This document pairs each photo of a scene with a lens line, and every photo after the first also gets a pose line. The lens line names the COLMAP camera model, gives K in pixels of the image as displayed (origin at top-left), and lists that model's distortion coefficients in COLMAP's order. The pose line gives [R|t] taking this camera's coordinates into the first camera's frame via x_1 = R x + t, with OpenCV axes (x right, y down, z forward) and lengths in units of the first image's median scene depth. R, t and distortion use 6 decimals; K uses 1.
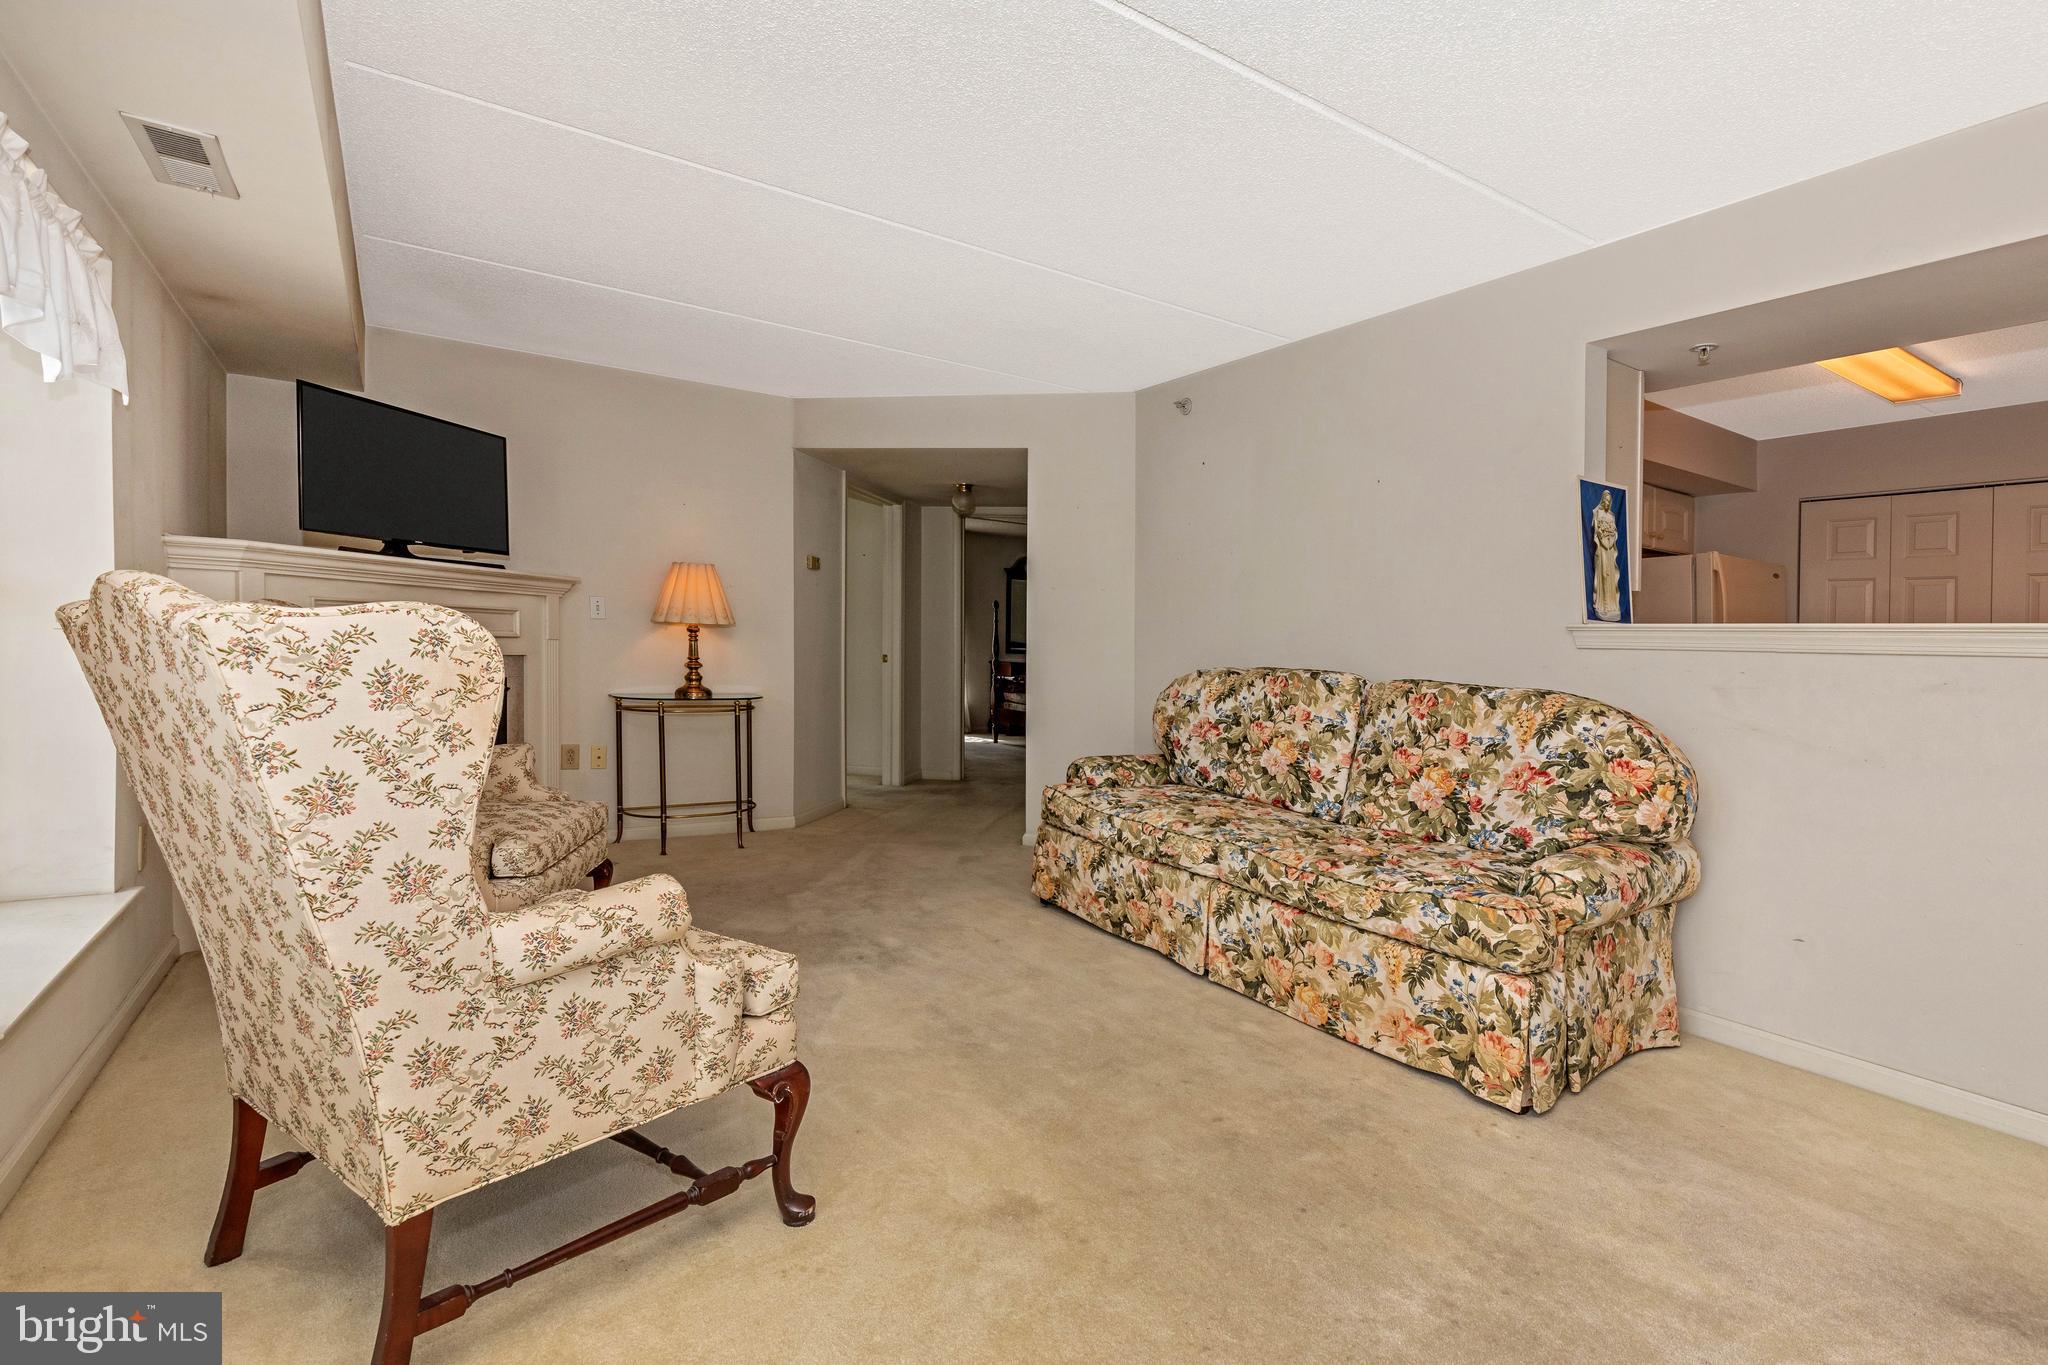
lens RADIAL K [[966.7, 0, 1063.7], [0, 966.7, 610.0], [0, 0, 1]] dist [0.013828, -0.003309]
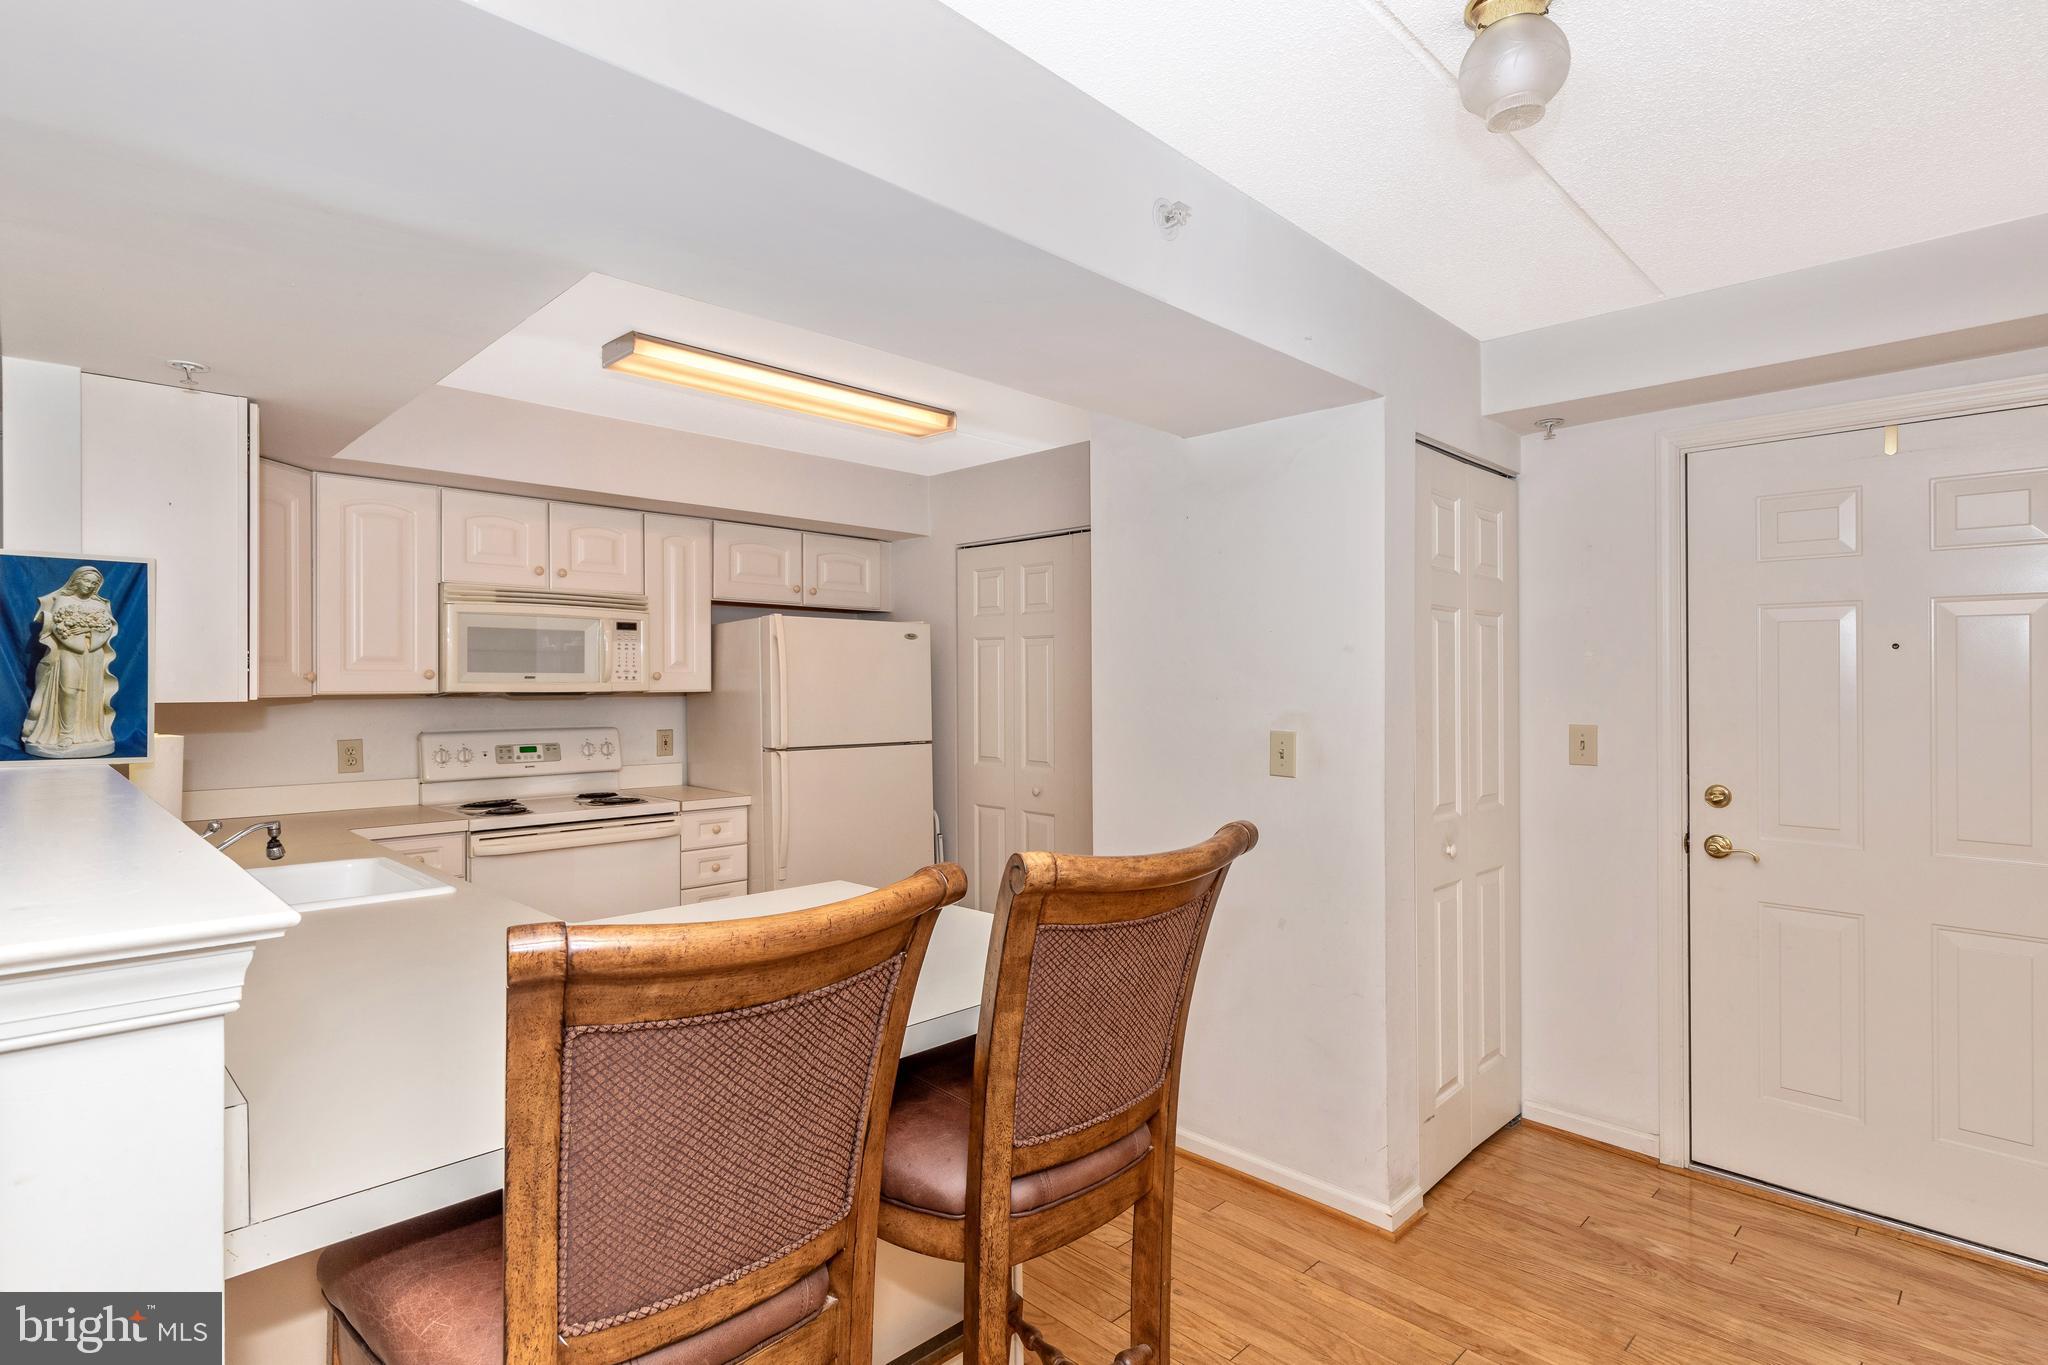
lens RADIAL K [[1034.5, 0, 1060.7], [0, 1034.5, 690.4], [0, 0, 1]] dist [0.002495, -0.007356]
pose [[0.979192, -0.046601, 0.197512, 1.096002], [0.037472, 0.998060, 0.049710, -0.045499], [-0.199445, -0.041275, 0.979039, 0.134362]]
